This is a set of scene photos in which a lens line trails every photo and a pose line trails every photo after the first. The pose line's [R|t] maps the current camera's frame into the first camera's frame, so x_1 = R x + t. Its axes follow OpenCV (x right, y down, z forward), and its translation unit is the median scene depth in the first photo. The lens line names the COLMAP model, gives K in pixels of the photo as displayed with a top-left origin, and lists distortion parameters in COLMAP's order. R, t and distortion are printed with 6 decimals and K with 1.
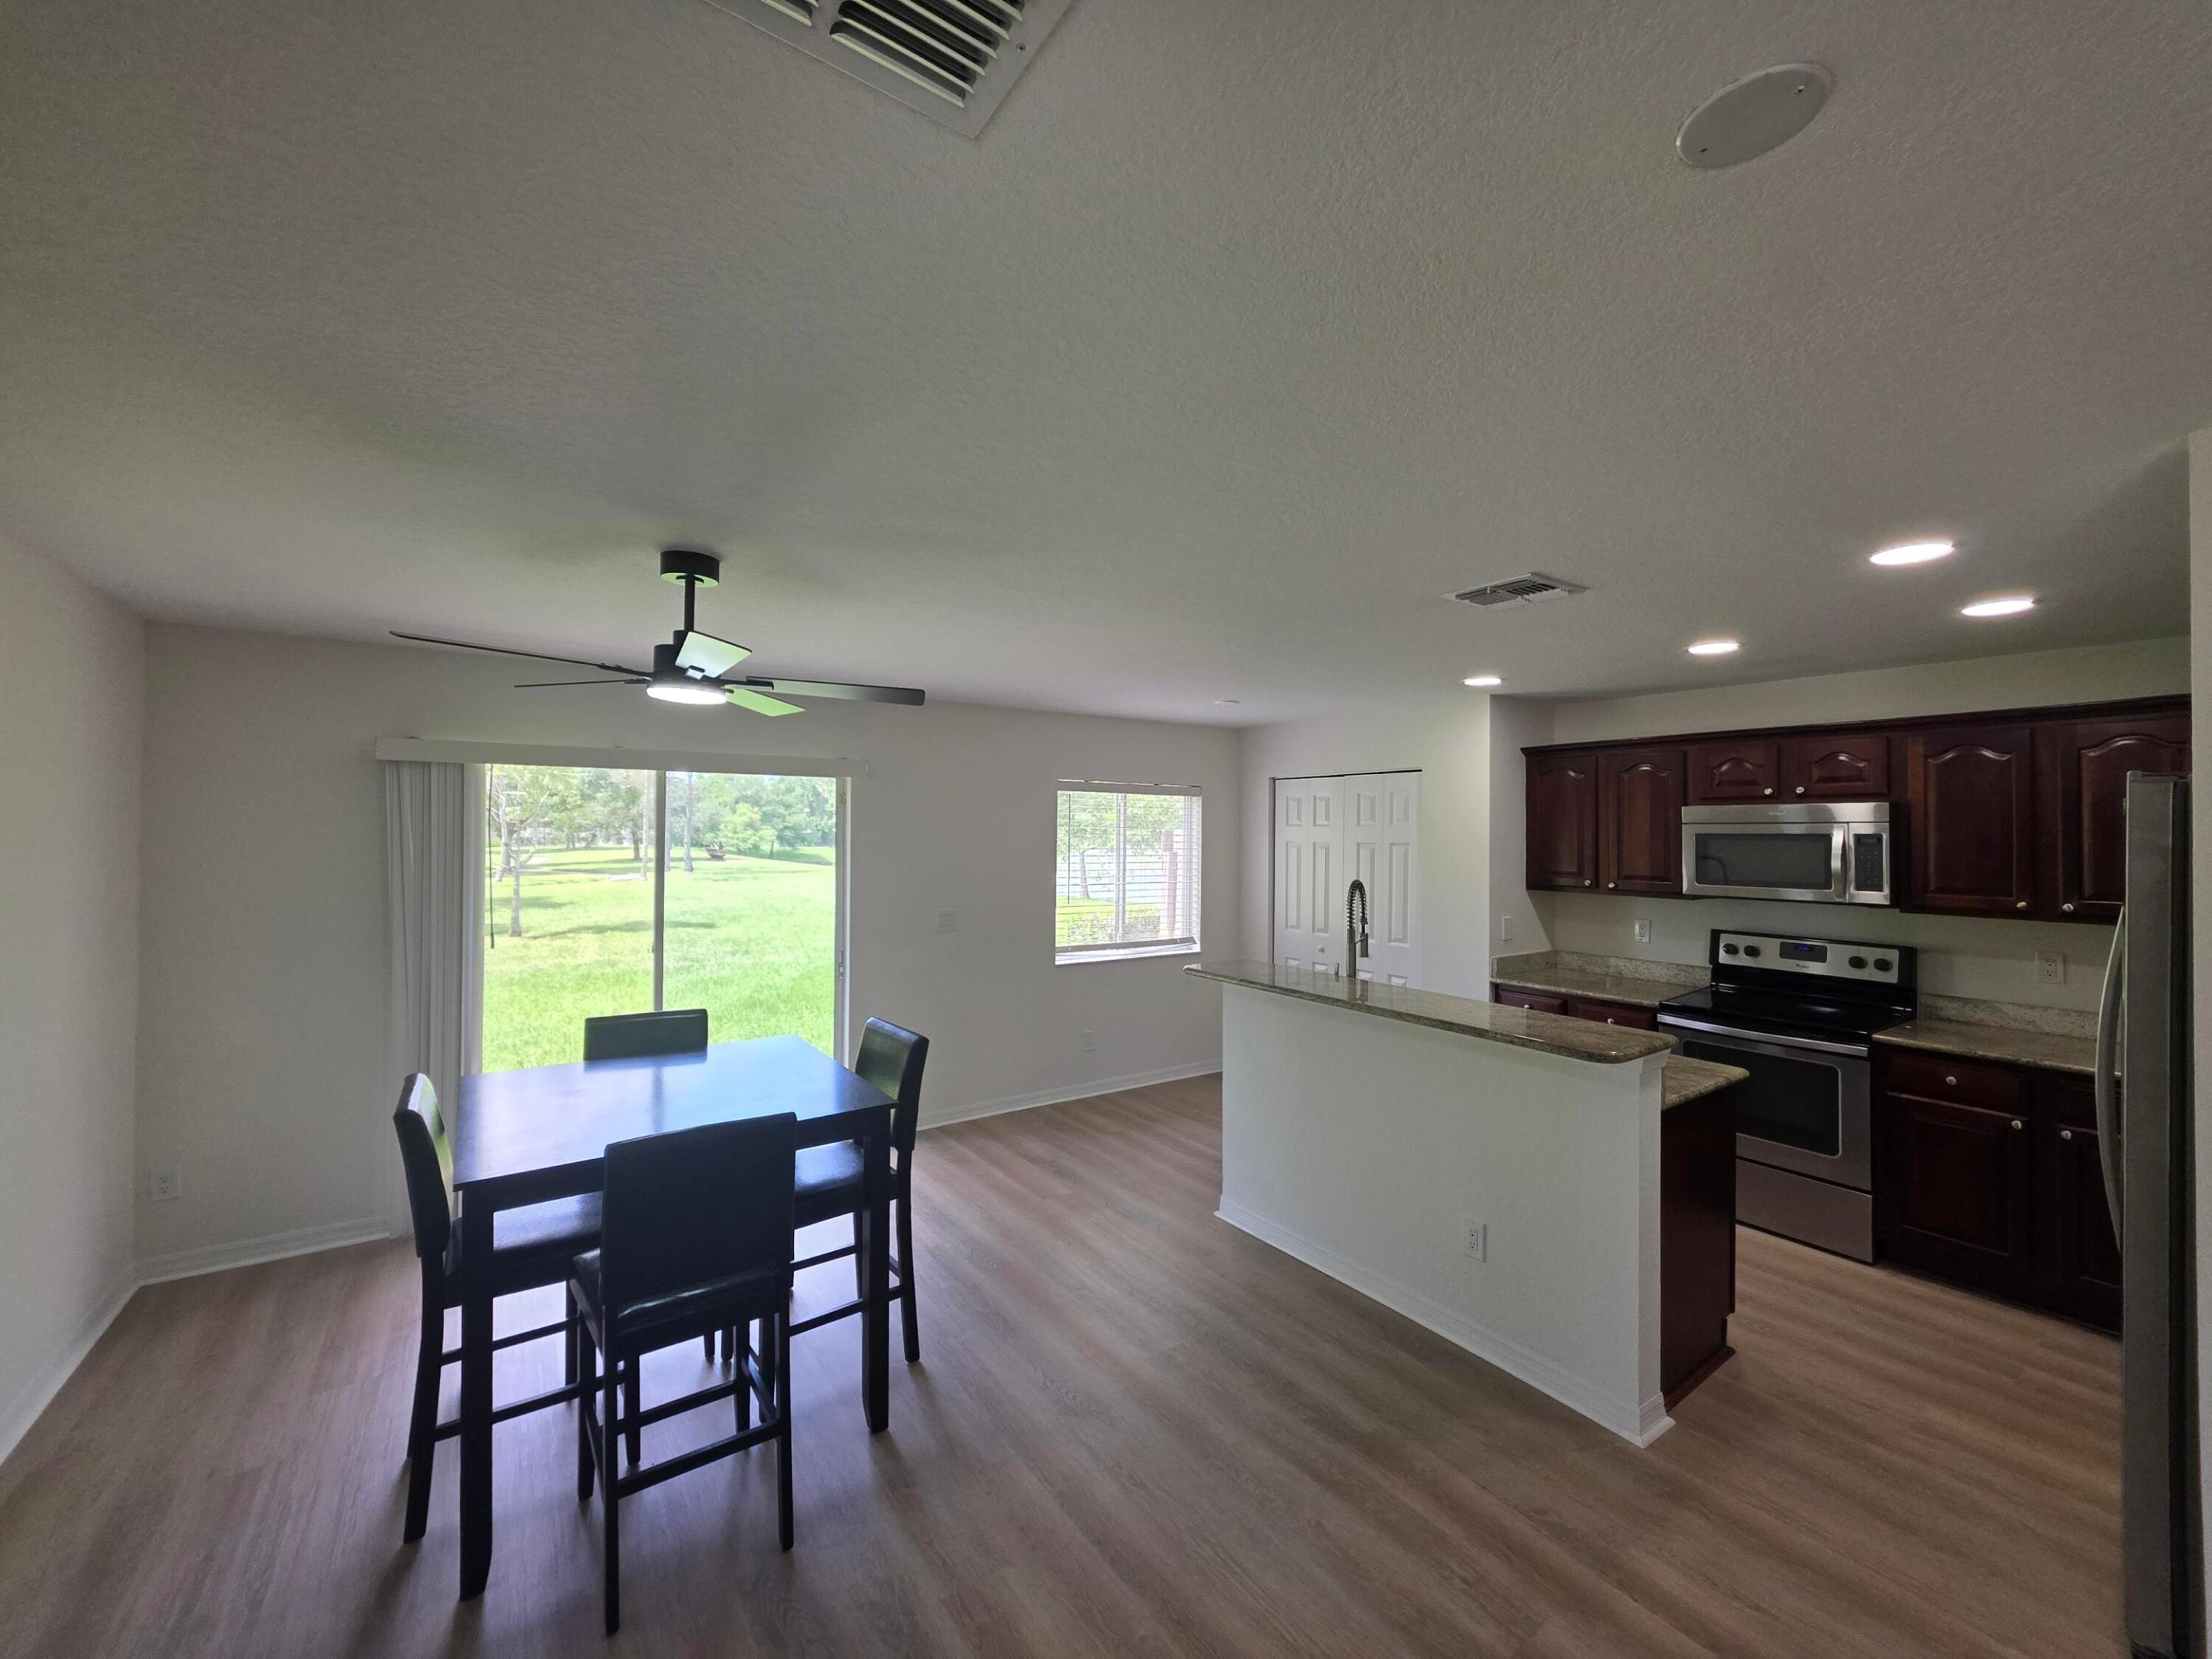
lens RADIAL K [[886.7, 0, 1106.4], [0, 886.7, 823.0], [0, 0, 1]] dist [0.001912, 0.000101]
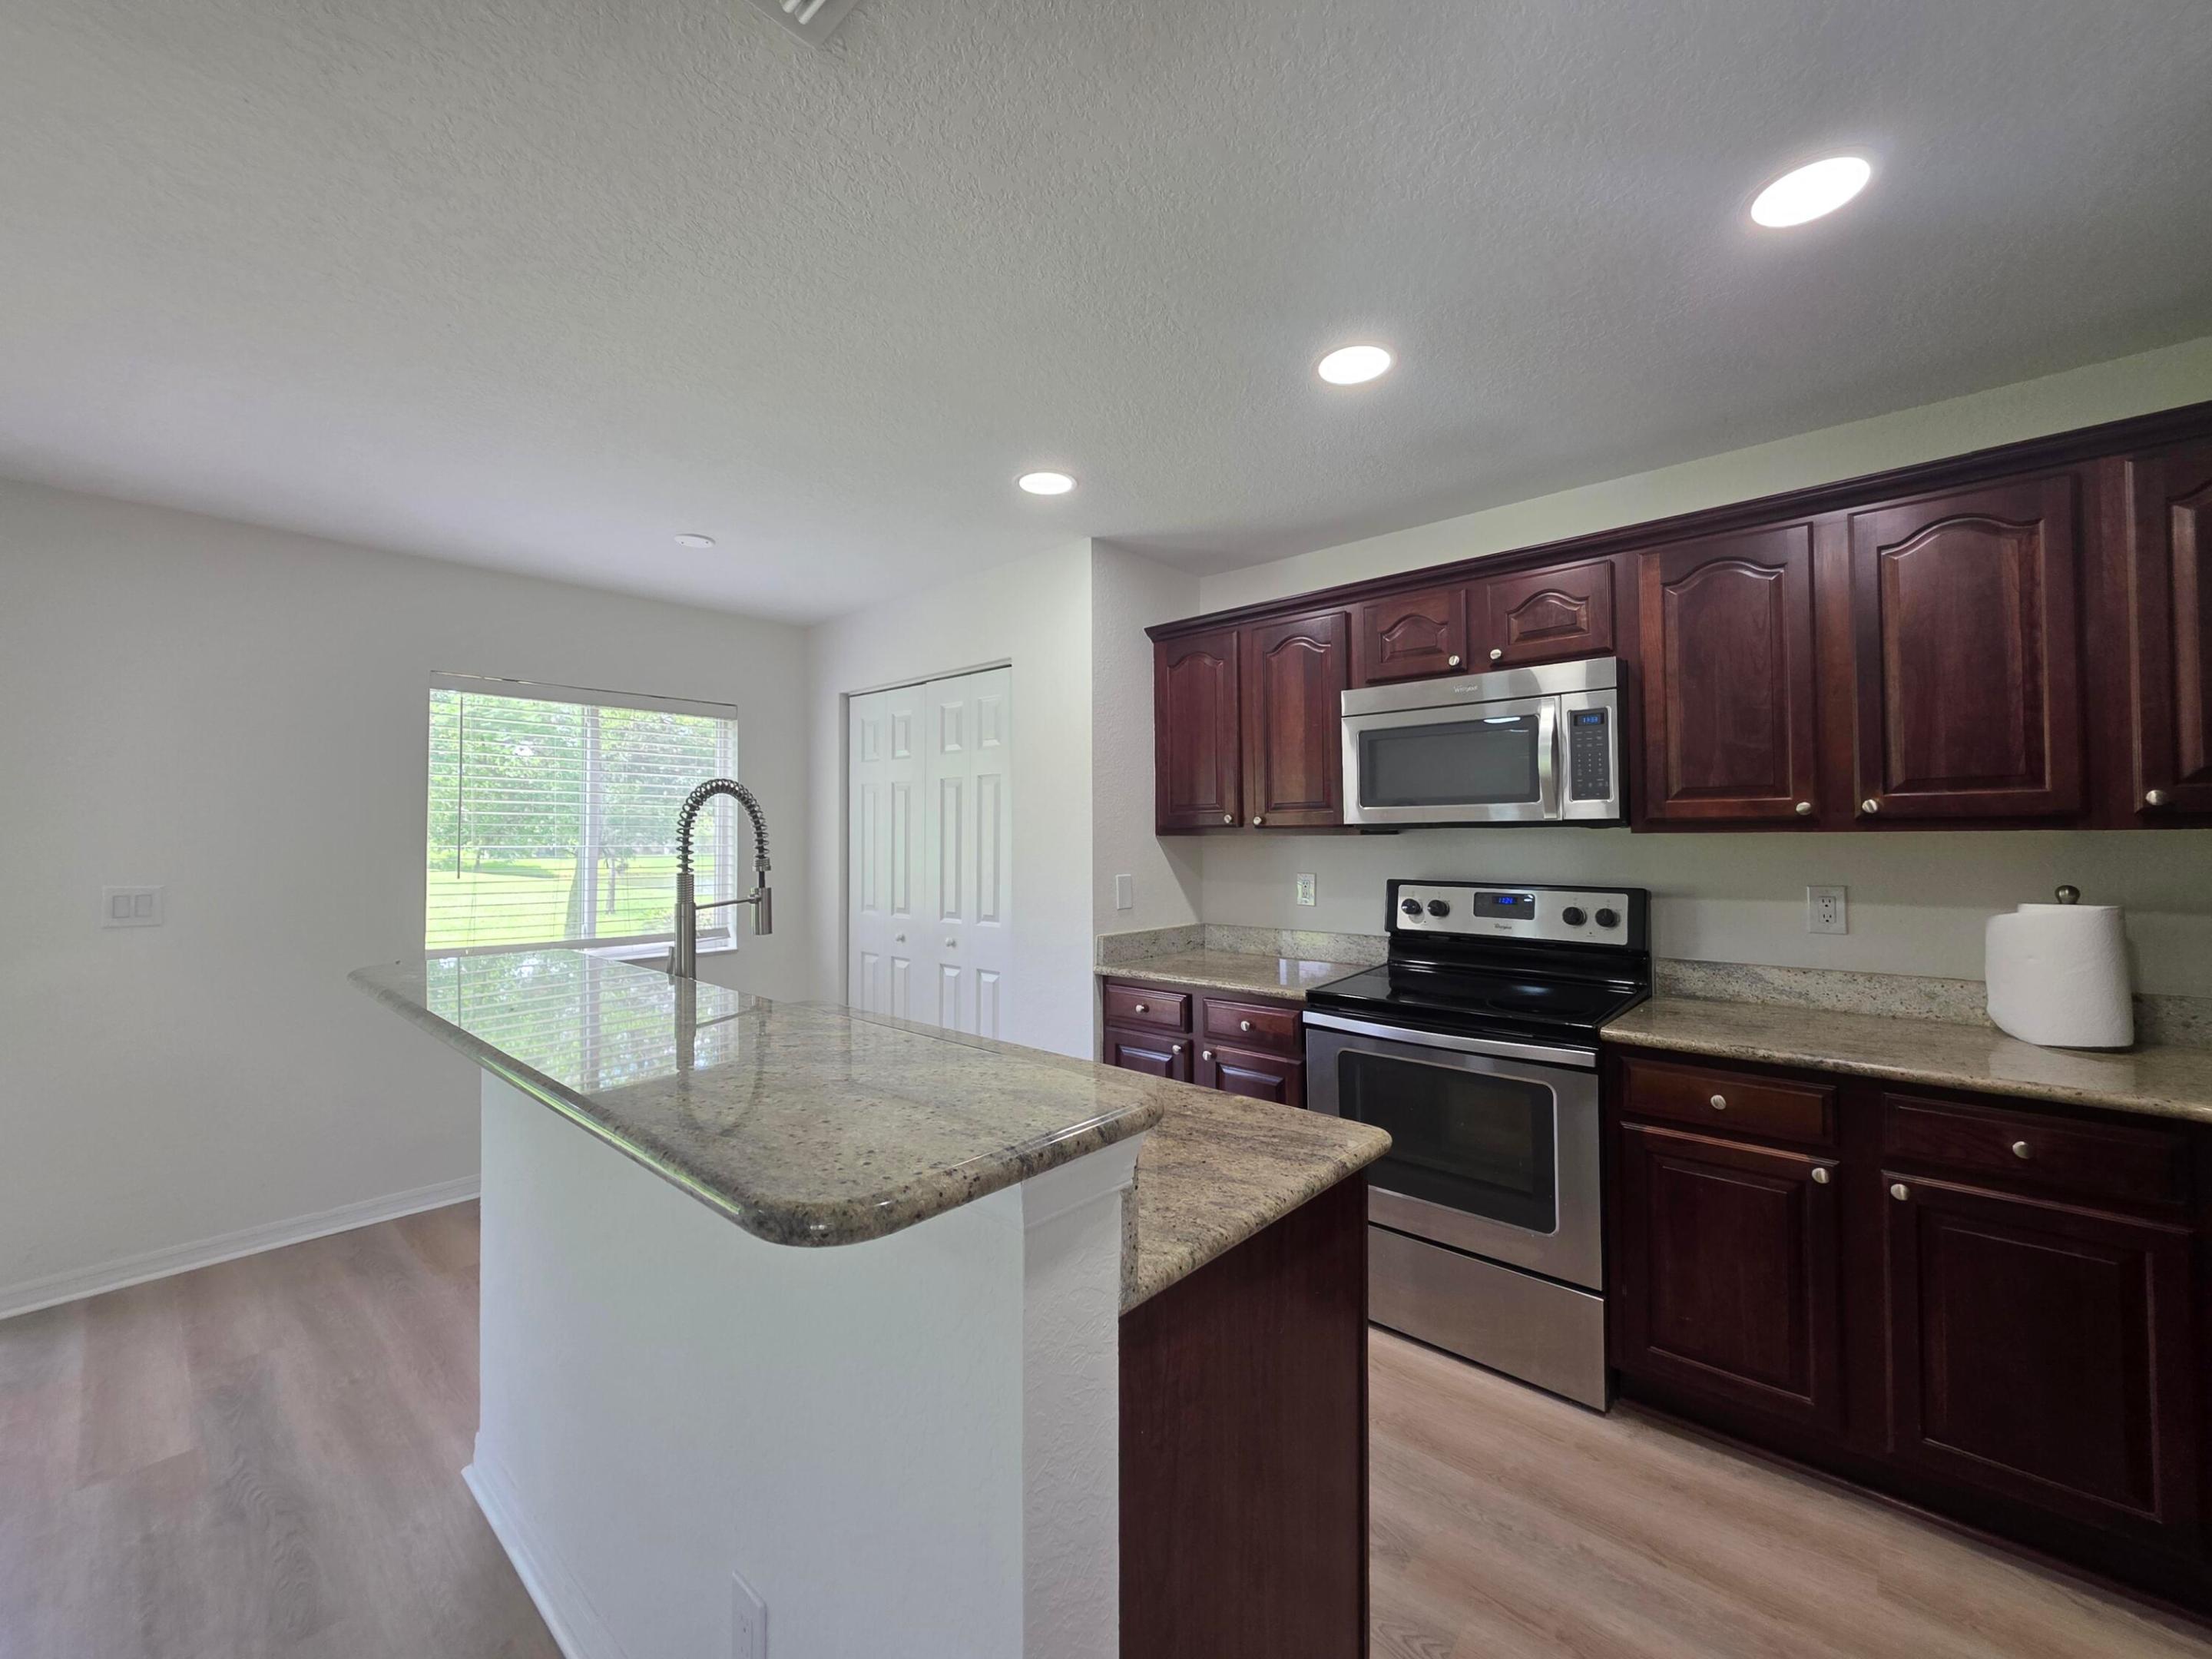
lens RADIAL K [[888.0, 0, 1110.2], [0, 888.0, 823.5], [0, 0, 1]] dist [0.002593, 0.000196]
pose [[0.972230, -0.007150, 0.233919, 0.337092], [0.008939, 0.999938, -0.006589, 0.084348], [-0.233857, 0.008497, 0.972234, 0.414153]]
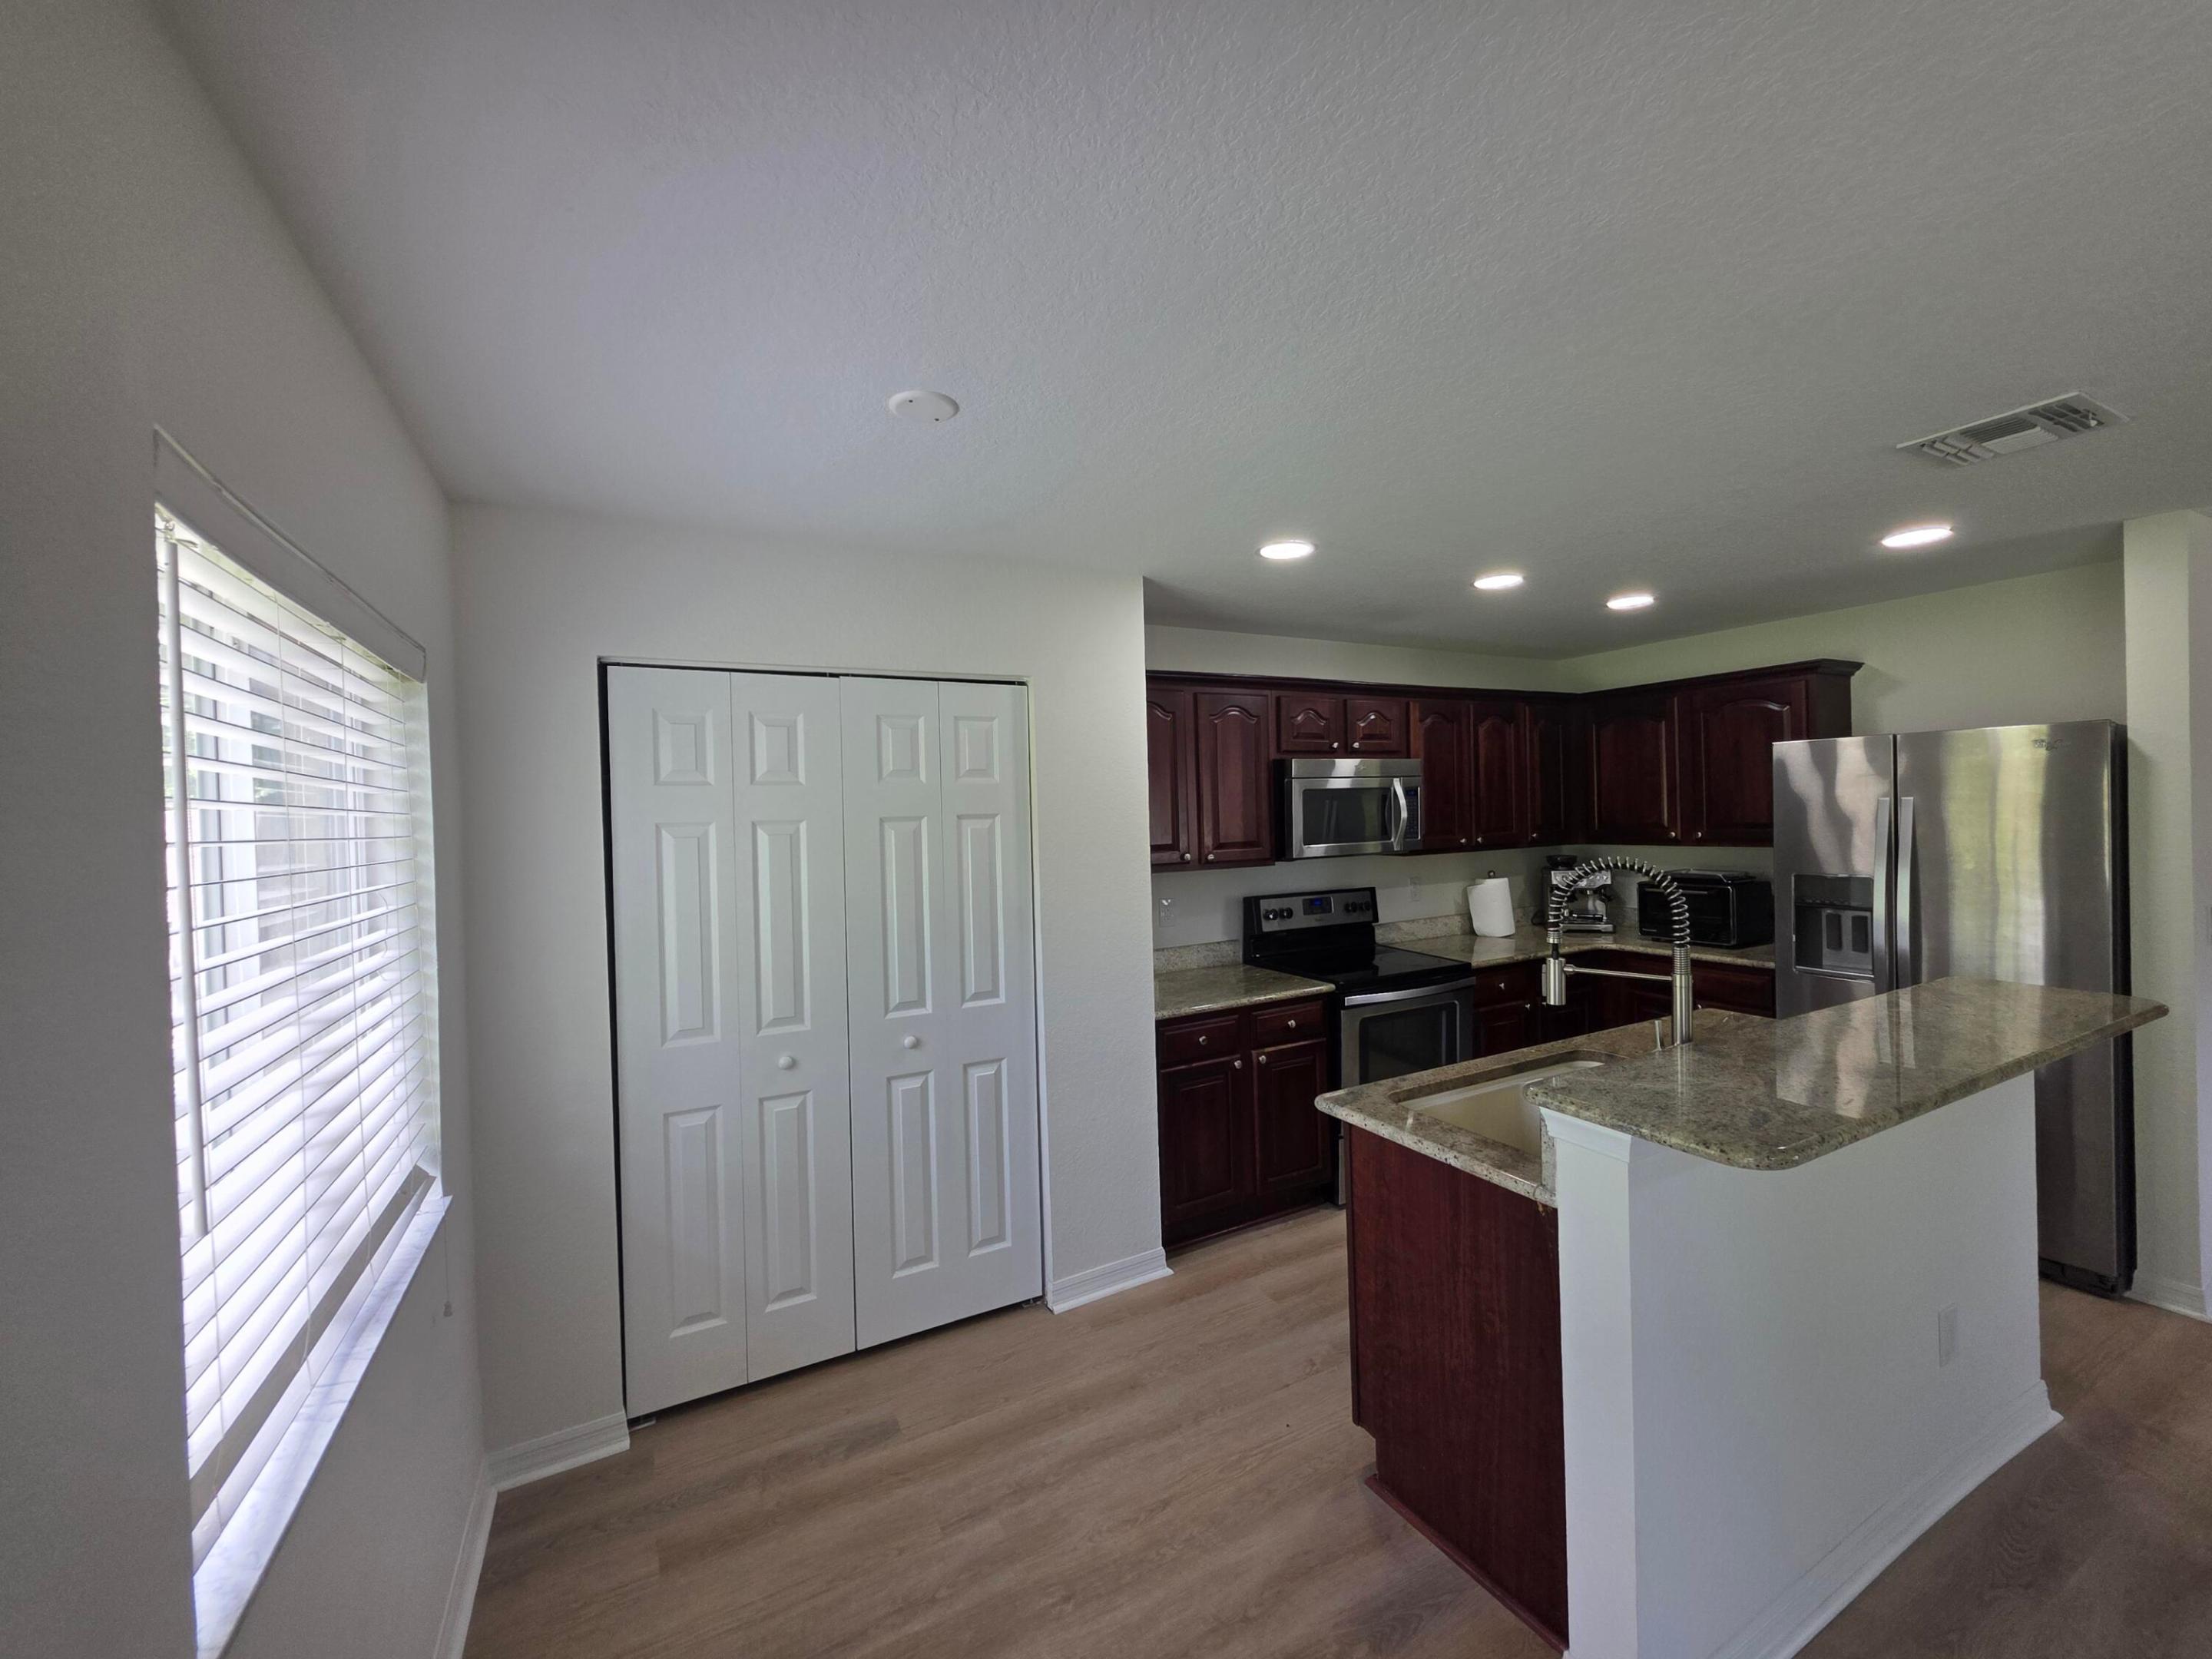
lens RADIAL K [[879.4, 0, 1113.1], [0, 879.4, 821.7], [0, 0, 1]] dist [-0.000557, 0.000049]
pose [[0.116582, -0.019907, 0.992982, -0.242606], [0.022687, 0.999592, 0.017376, 0.025327], [-0.992922, 0.020502, 0.116986, 1.103184]]
